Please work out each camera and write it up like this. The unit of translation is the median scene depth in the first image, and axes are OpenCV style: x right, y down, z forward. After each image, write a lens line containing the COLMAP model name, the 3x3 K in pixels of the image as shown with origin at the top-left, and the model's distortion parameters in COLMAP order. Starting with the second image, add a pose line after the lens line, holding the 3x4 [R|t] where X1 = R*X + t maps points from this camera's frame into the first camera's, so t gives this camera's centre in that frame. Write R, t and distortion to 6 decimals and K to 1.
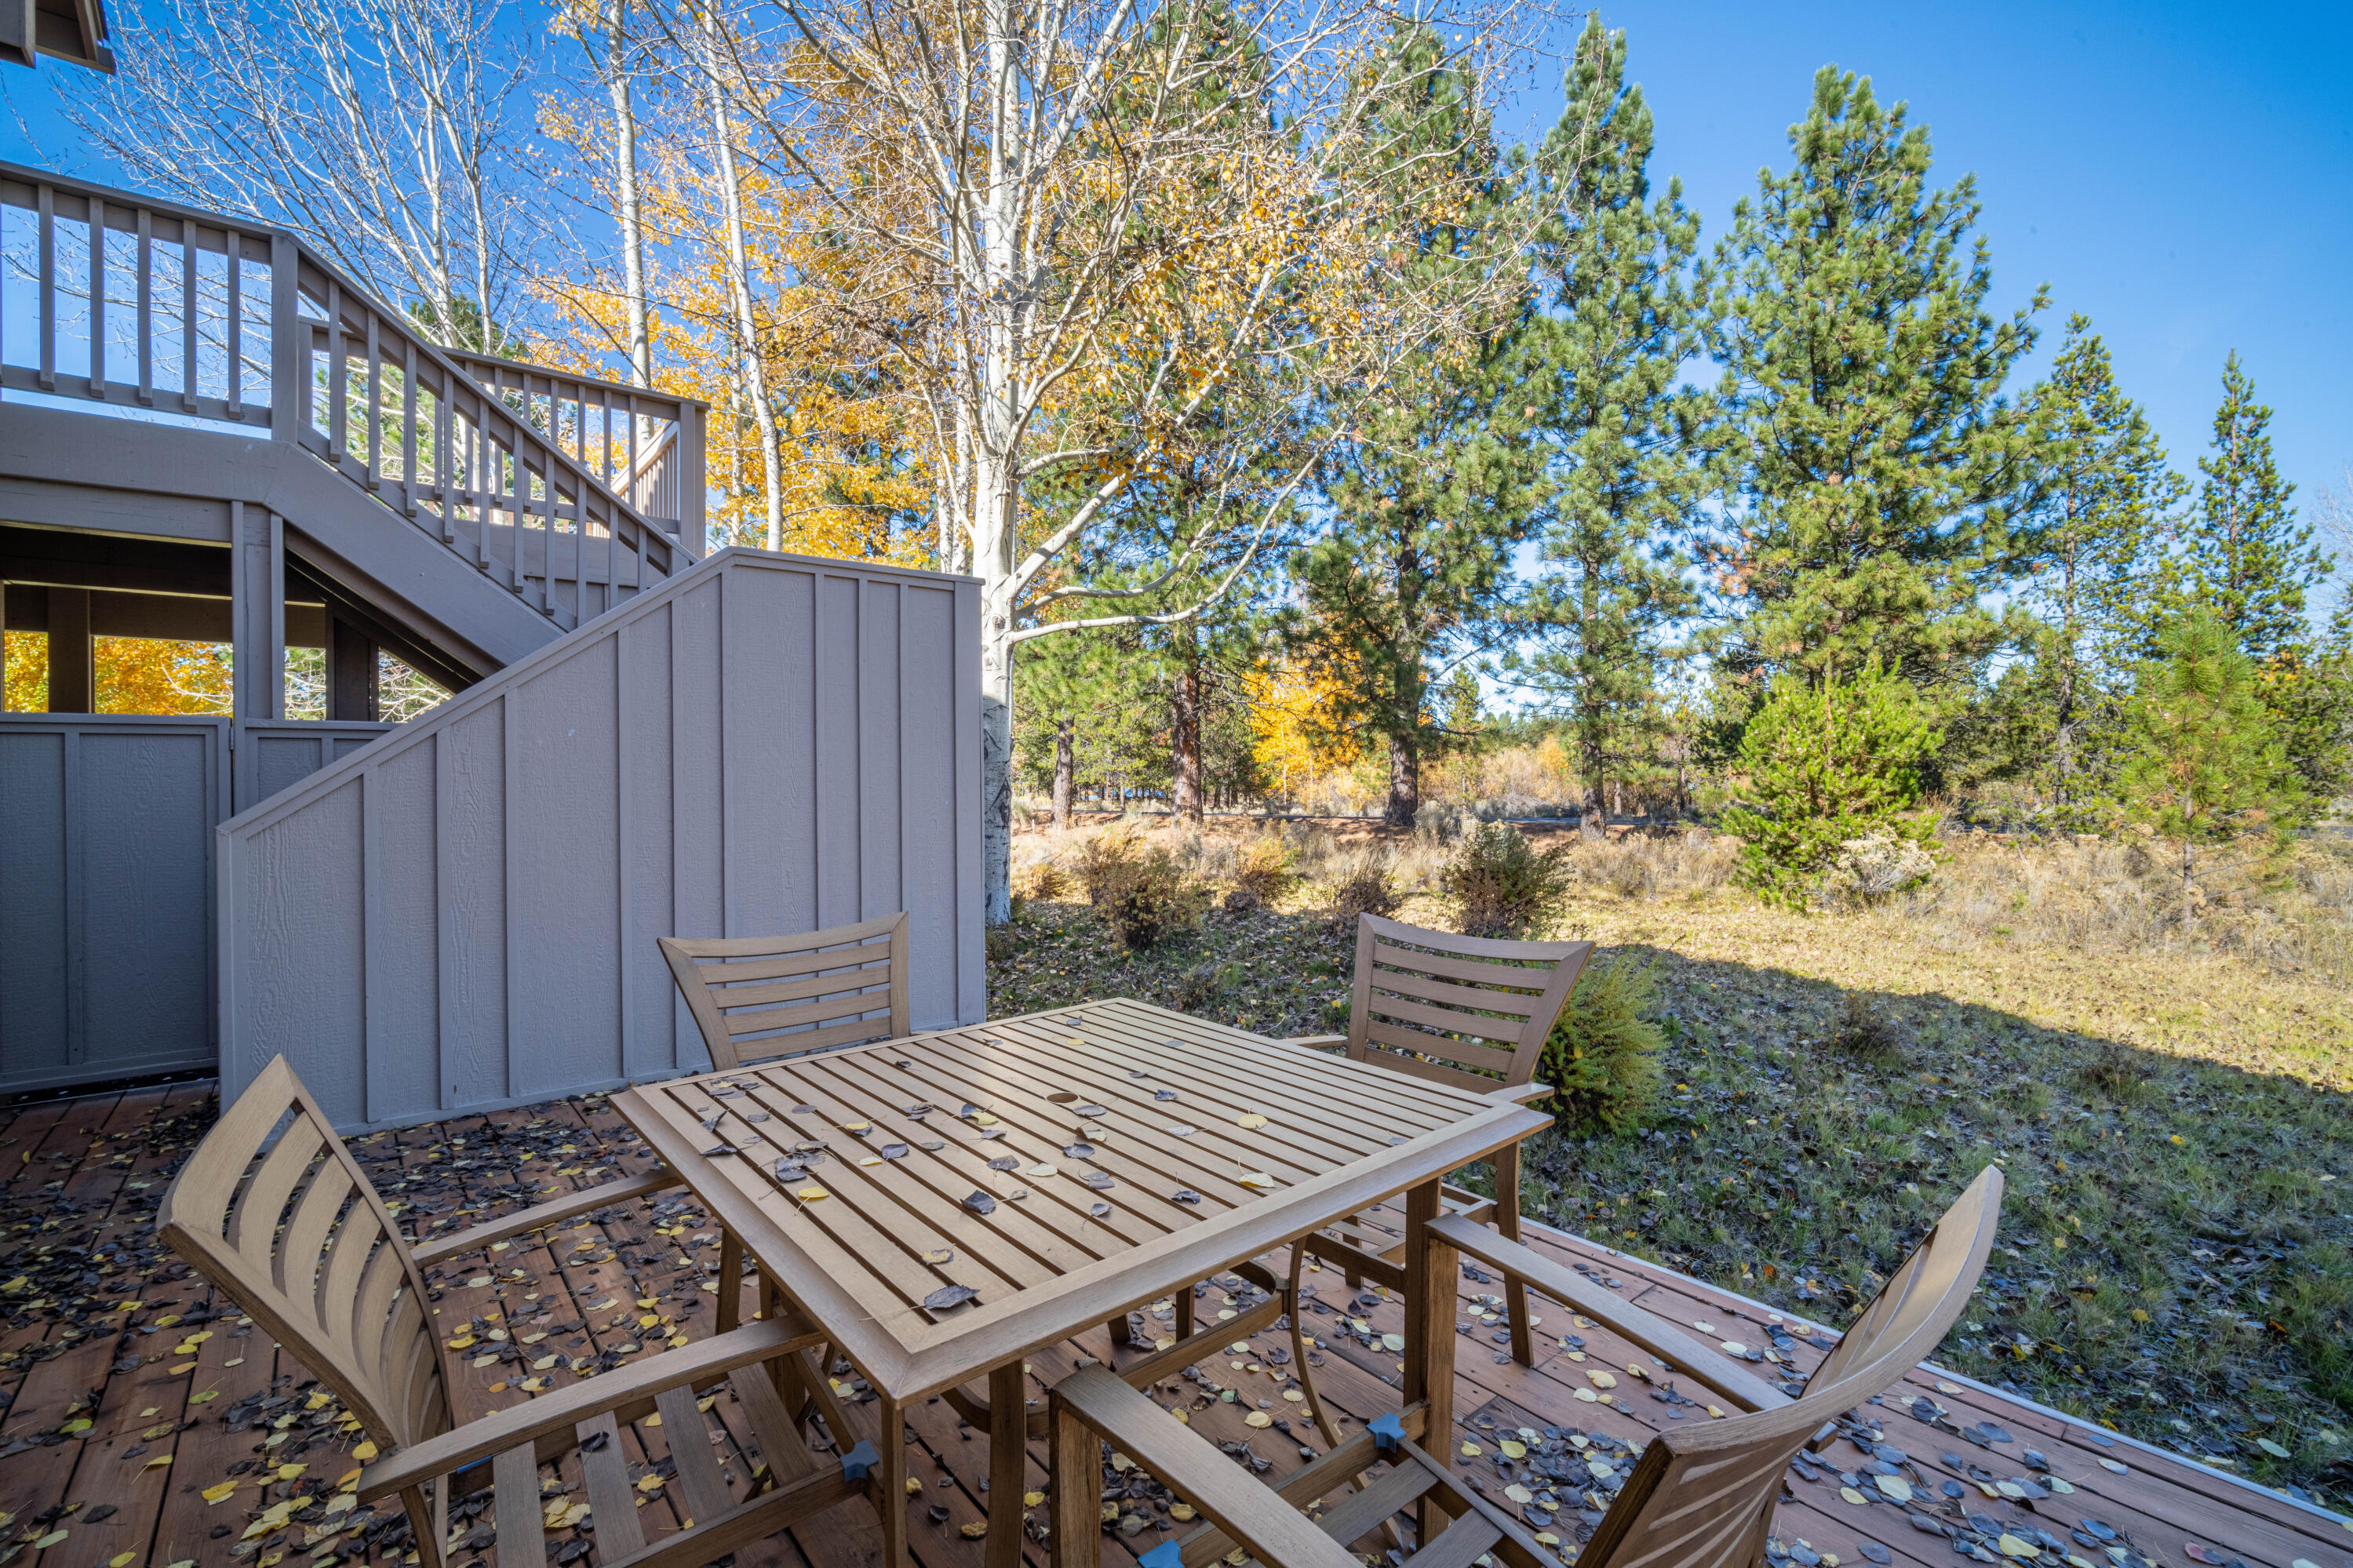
lens RADIAL K [[1023.2, 0, 1175.5], [0, 1023.2, 784.9], [0, 0, 1]] dist [-0.010535, 0.001390]
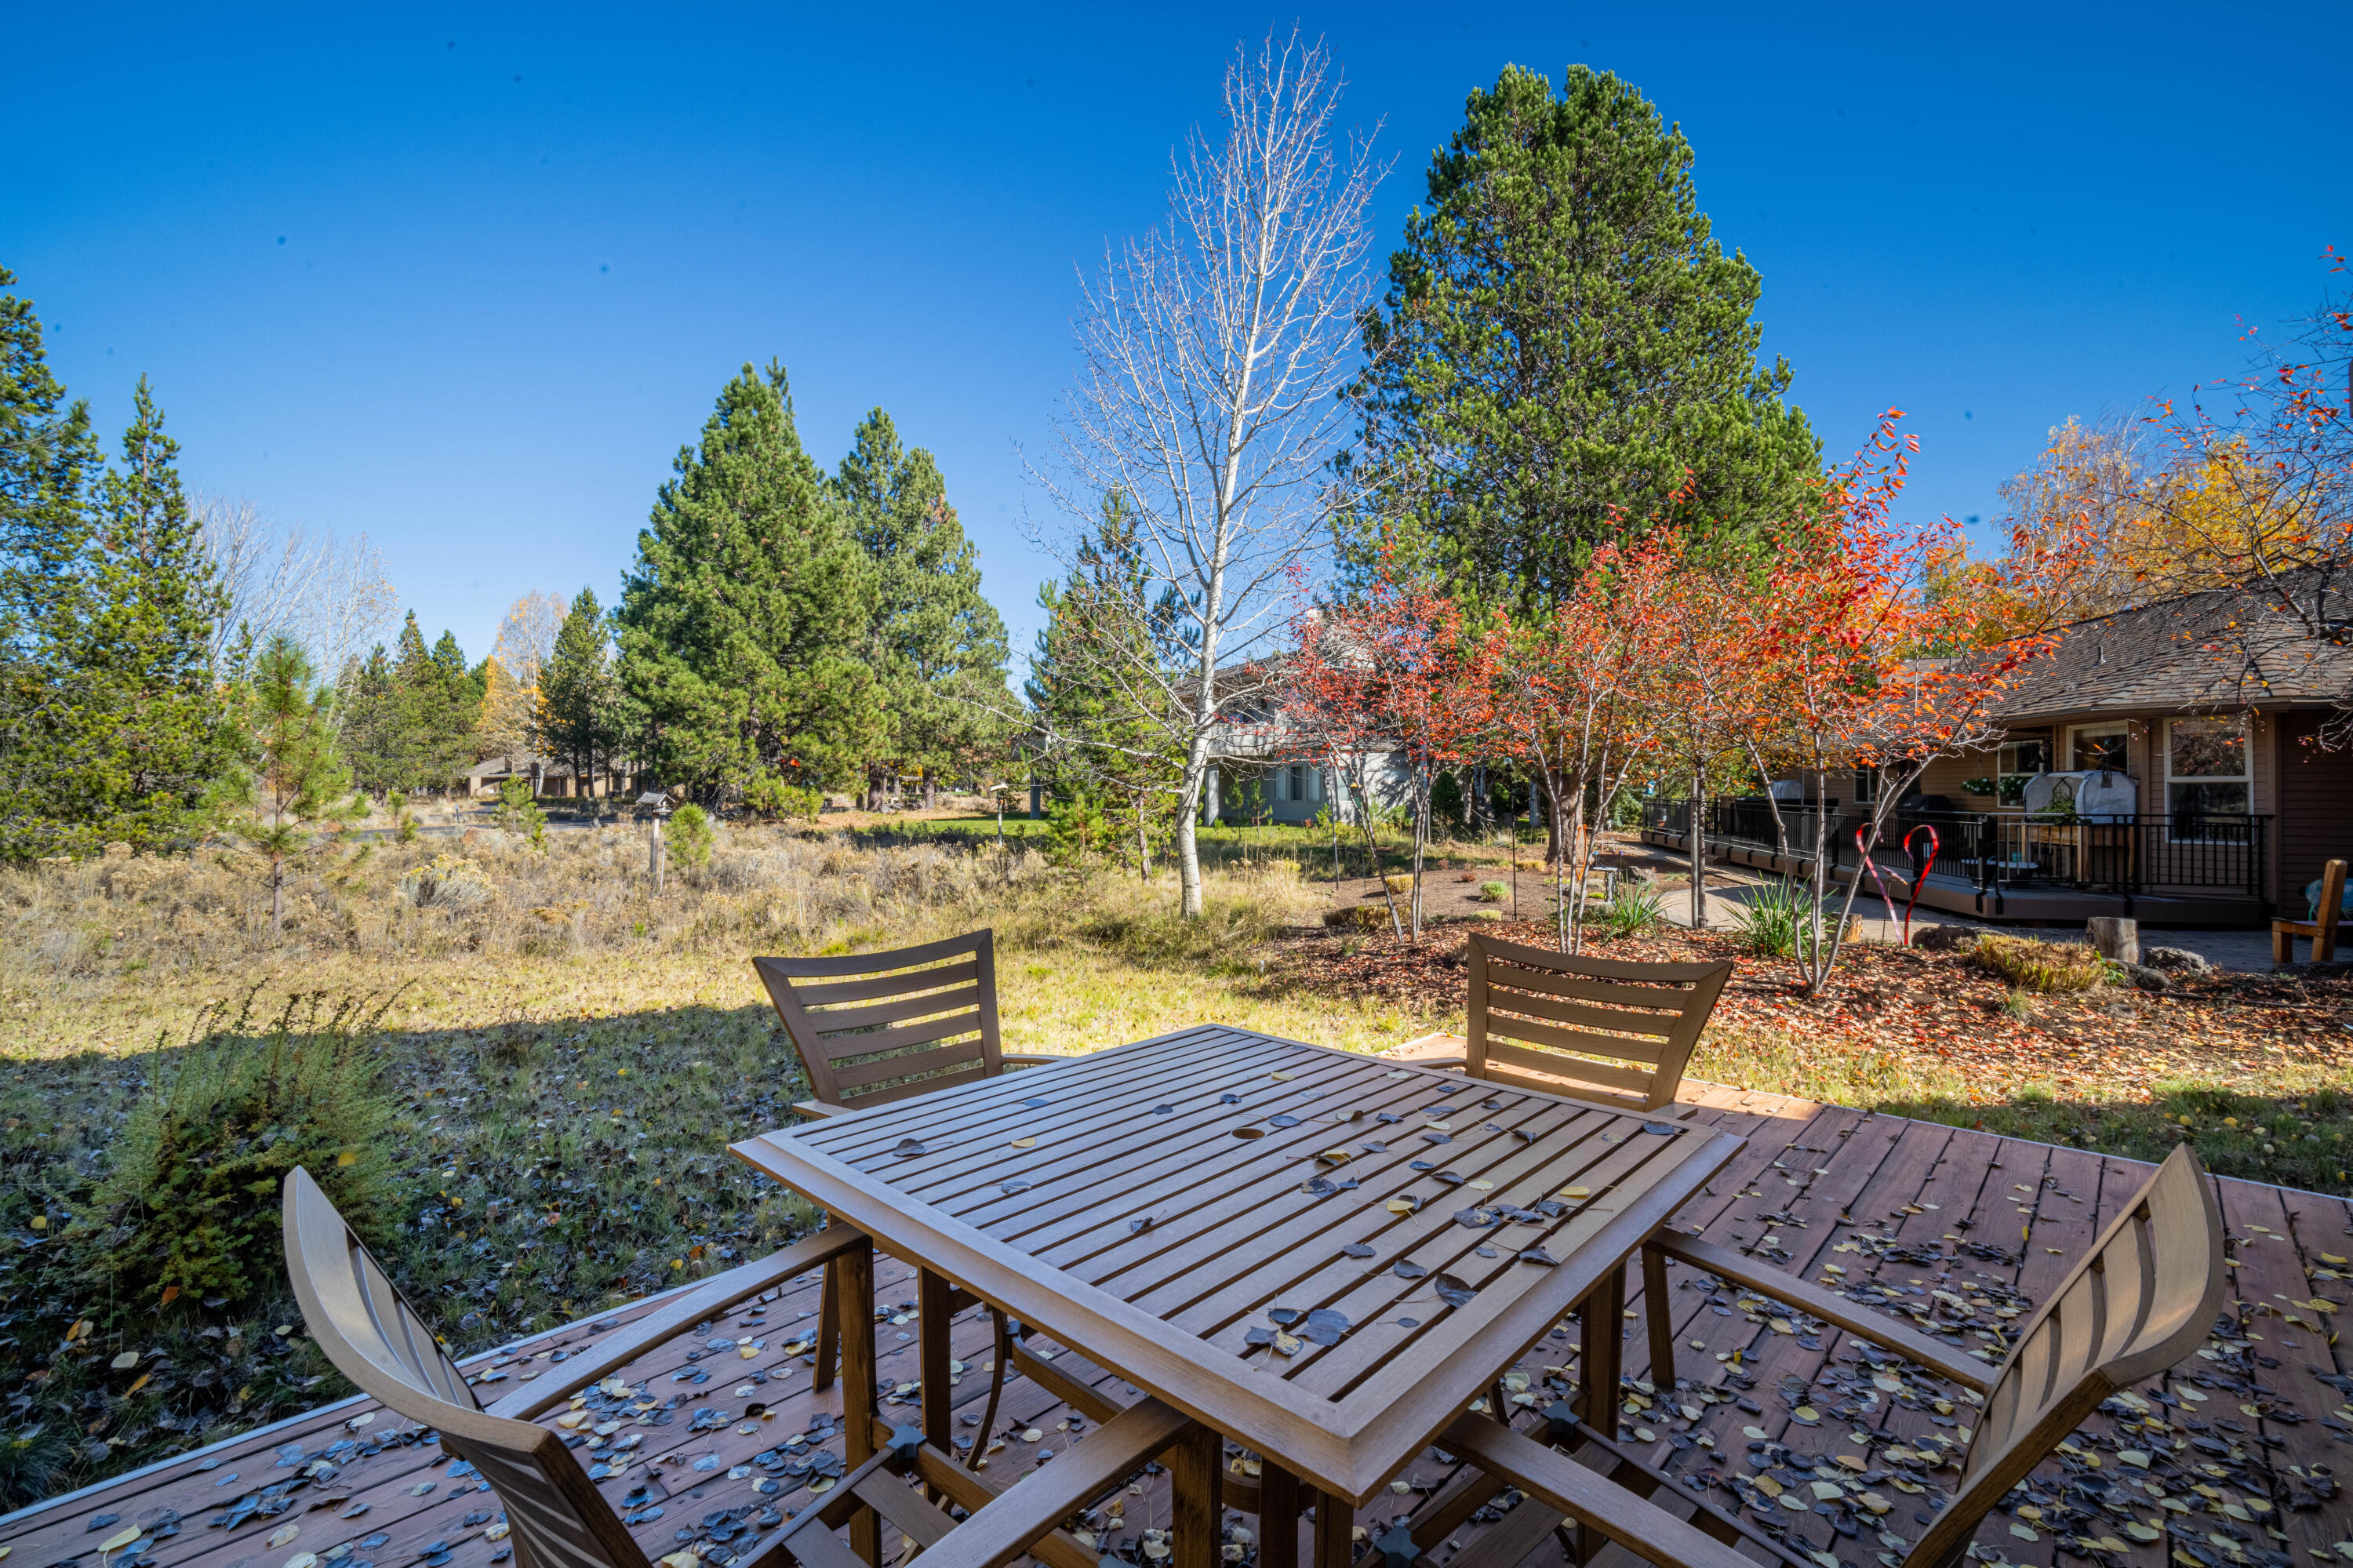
lens RADIAL K [[1023.4, 0, 1175.1], [0, 1023.4, 781.5], [0, 0, 1]] dist [-0.010535, 0.001390]
pose [[-0.114419, 0.011425, 0.993367, -0.994449], [0.008702, 0.999907, -0.010498, -0.006026], [-0.993395, 0.007443, -0.114507, 1.126074]]
